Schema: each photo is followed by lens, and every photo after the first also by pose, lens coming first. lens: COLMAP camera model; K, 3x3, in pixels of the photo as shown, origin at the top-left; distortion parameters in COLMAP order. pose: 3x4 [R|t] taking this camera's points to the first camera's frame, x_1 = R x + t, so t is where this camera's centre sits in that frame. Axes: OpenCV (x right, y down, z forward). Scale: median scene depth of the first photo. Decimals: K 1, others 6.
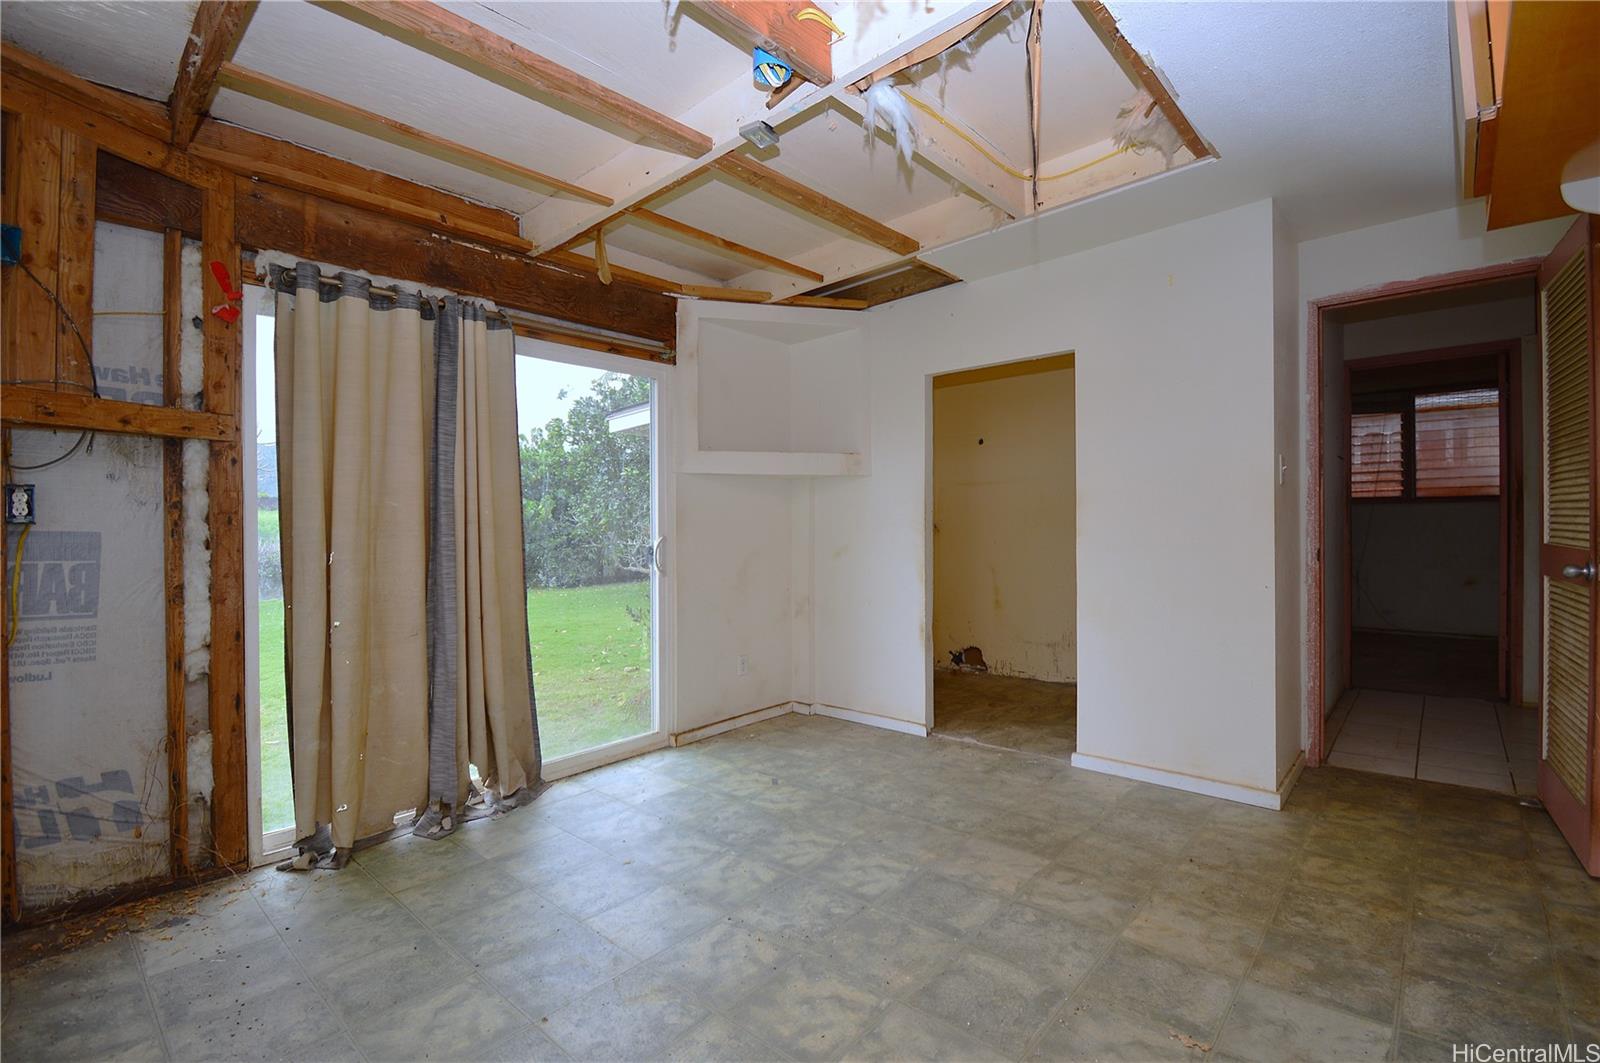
lens RADIAL K [[716.2, 0, 802.5], [0, 716.2, 527.0], [0, 0, 1]] dist [-0.018524, -0.003016]
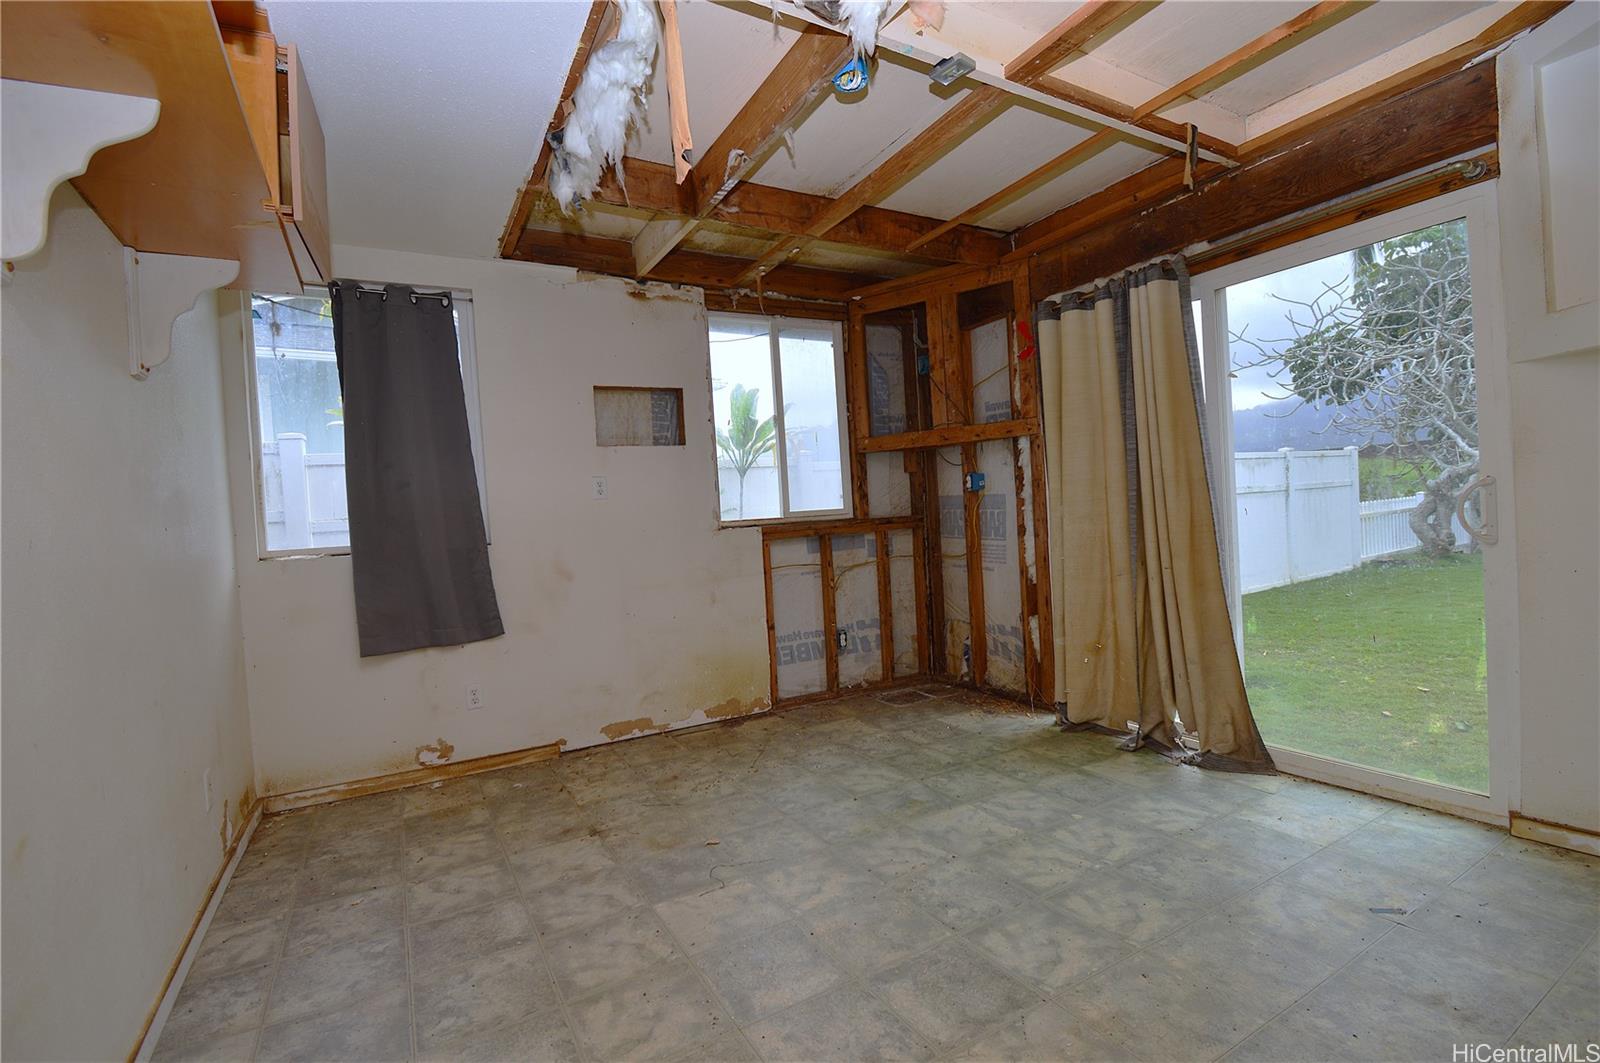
lens RADIAL K [[716.2, 0, 803.7], [0, 716.2, 523.8], [0, 0, 1]] dist [-0.018524, -0.003016]
pose [[-0.317750, 0.040438, -0.947312, 0.814348], [0.054447, 0.998220, 0.024348, 0.010708], [0.946610, -0.043842, -0.319386, 0.972016]]
